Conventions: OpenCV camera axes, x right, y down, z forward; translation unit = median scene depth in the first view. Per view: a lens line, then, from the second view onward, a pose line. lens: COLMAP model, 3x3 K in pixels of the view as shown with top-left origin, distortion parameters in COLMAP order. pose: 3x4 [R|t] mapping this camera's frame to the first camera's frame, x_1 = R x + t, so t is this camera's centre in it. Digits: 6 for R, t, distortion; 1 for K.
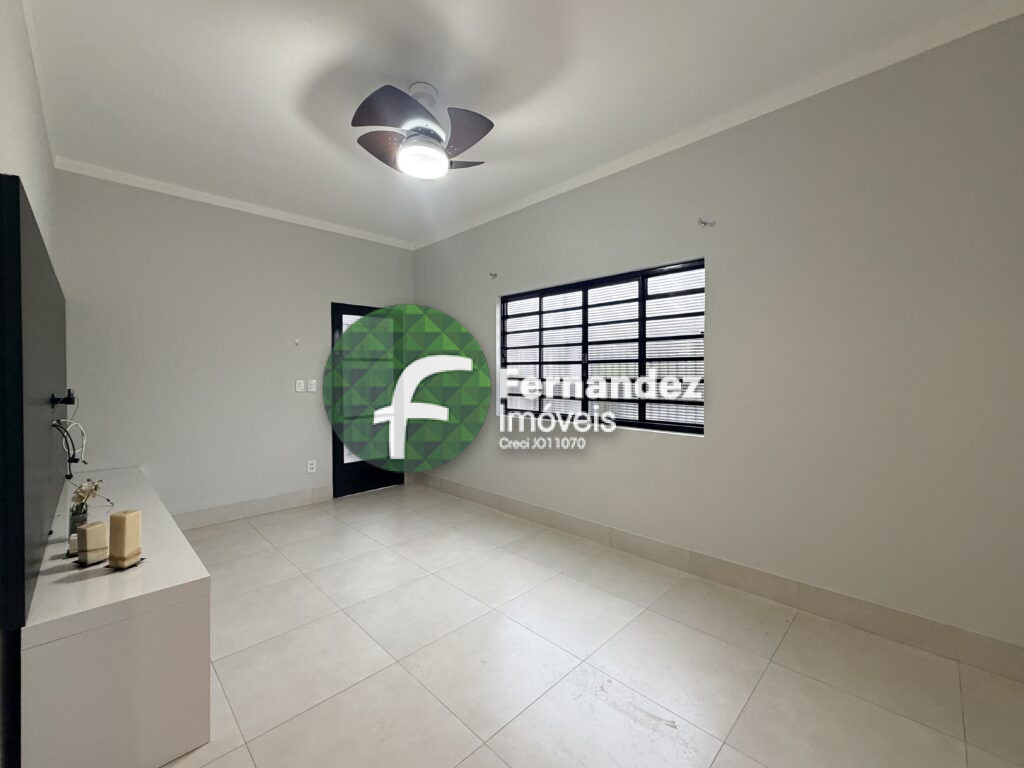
lens RADIAL K [[418.2, 0, 508.3], [0, 418.2, 378.4], [0, 0, 1]] dist [0.000296, -0.000102]
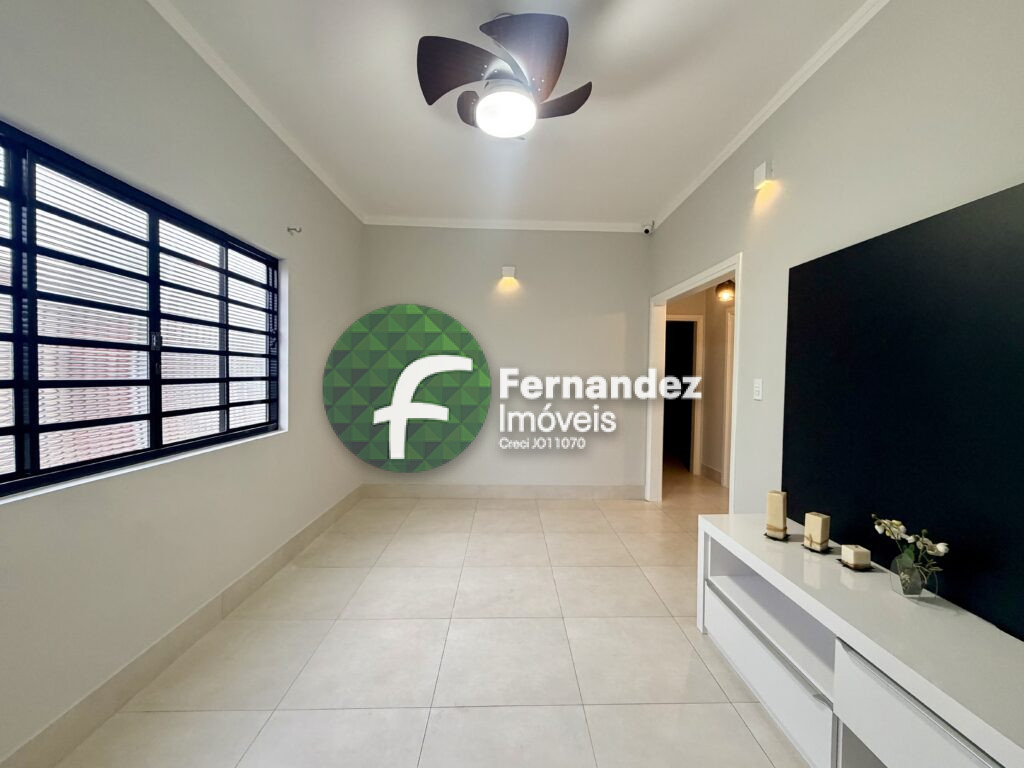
lens RADIAL K [[424.3, 0, 517.6], [0, 424.3, 384.1], [0, 0, 1]] dist [-0.001695, -0.000320]
pose [[-0.731618, -0.024522, 0.681274, -0.543617], [-0.003367, 0.999471, 0.032359, -0.011875], [-0.681707, 0.021381, -0.731313, 1.090426]]
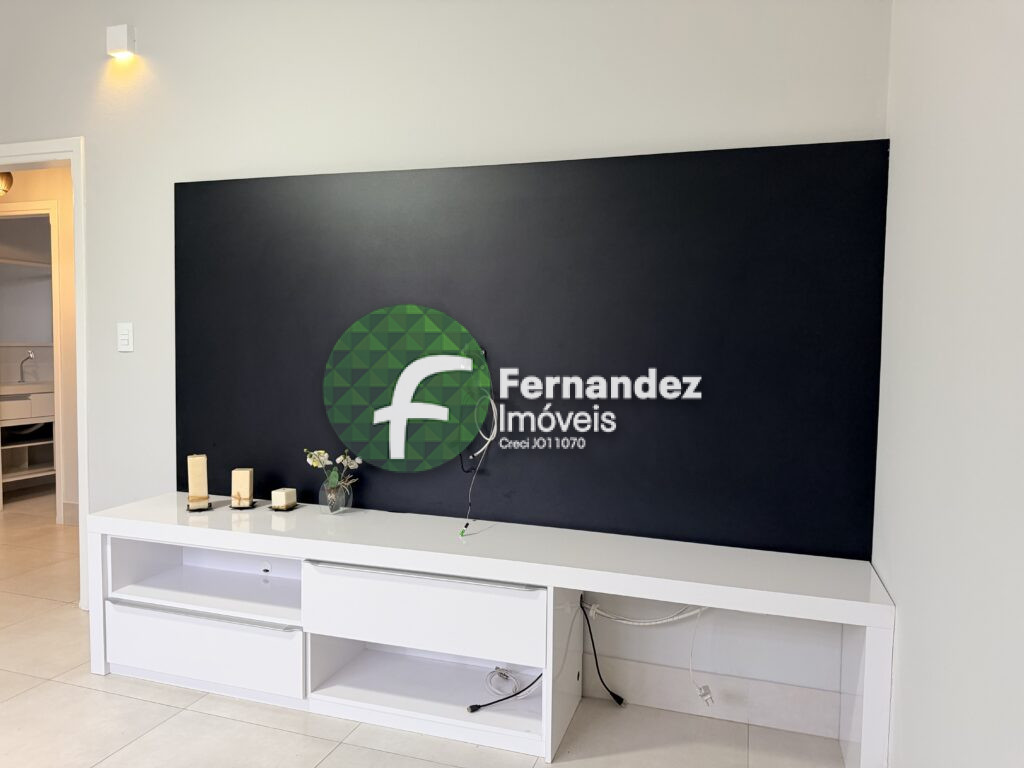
lens RADIAL K [[722.6, 0, 512.0], [0, 722.6, 384.0], [0, 0, 1]] dist [0.071776, -0.100968]
pose [[-0.890633, 0.014435, -0.454494, -0.360186], [-0.018432, 0.997528, 0.067803, 0.006897], [0.454349, 0.068765, -0.888166, 1.322525]]
